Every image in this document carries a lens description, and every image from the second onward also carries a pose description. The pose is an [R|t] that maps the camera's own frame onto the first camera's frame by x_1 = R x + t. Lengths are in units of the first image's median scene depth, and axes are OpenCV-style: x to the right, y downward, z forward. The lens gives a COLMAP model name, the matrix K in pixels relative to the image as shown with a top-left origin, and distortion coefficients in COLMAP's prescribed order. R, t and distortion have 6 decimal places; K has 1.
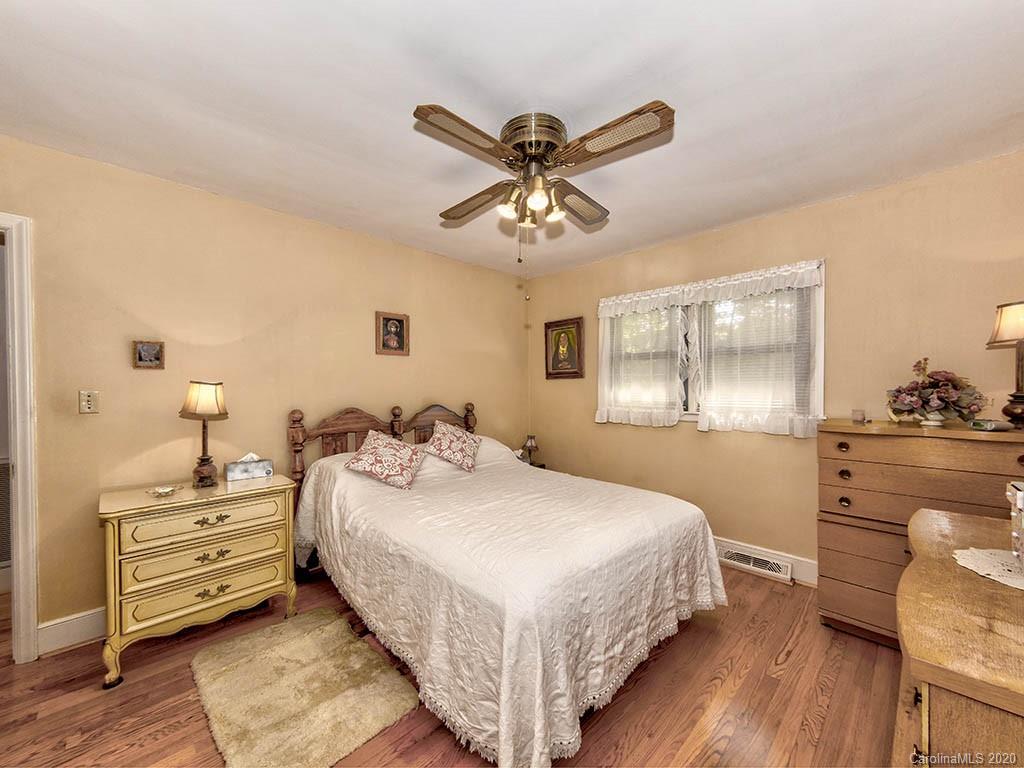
lens RADIAL K [[400.4, 0, 512.6], [0, 400.4, 384.6], [0, 0, 1]] dist [0.004211, -0.000349]
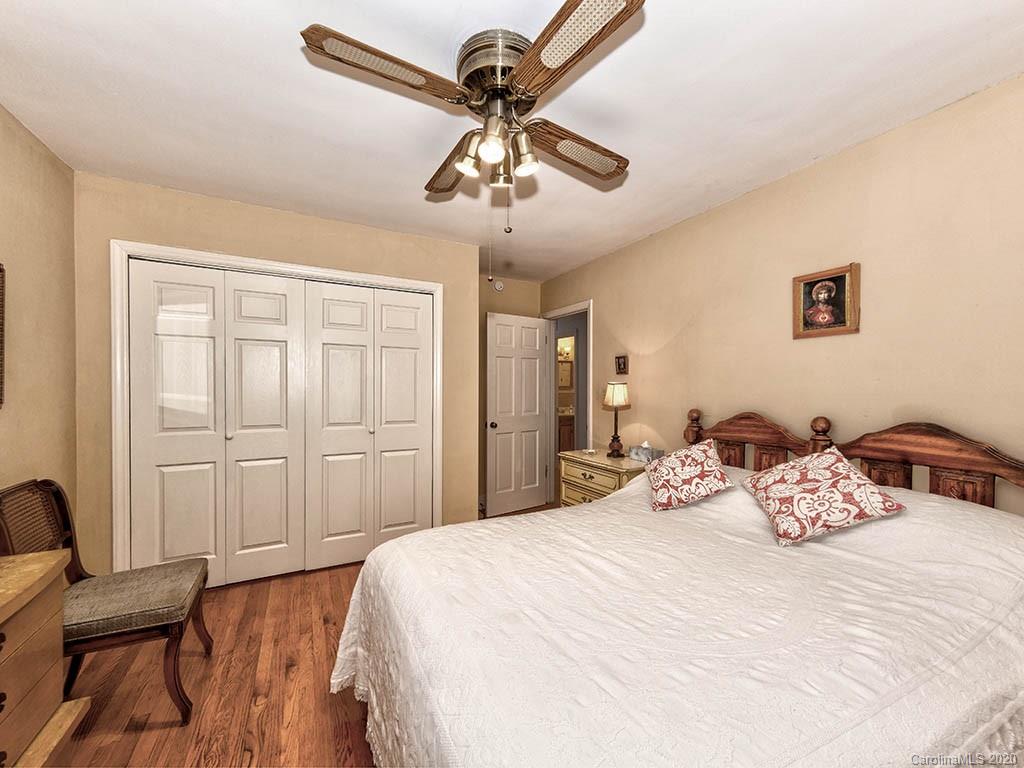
lens RADIAL K [[400.4, 0, 512.1], [0, 400.4, 387.8], [0, 0, 1]] dist [0.004211, -0.000349]
pose [[-0.283089, 0.001786, -0.959092, 0.469622], [-0.000210, 0.999998, 0.001924, 0.007019], [0.959094, 0.000746, -0.283088, 0.733448]]
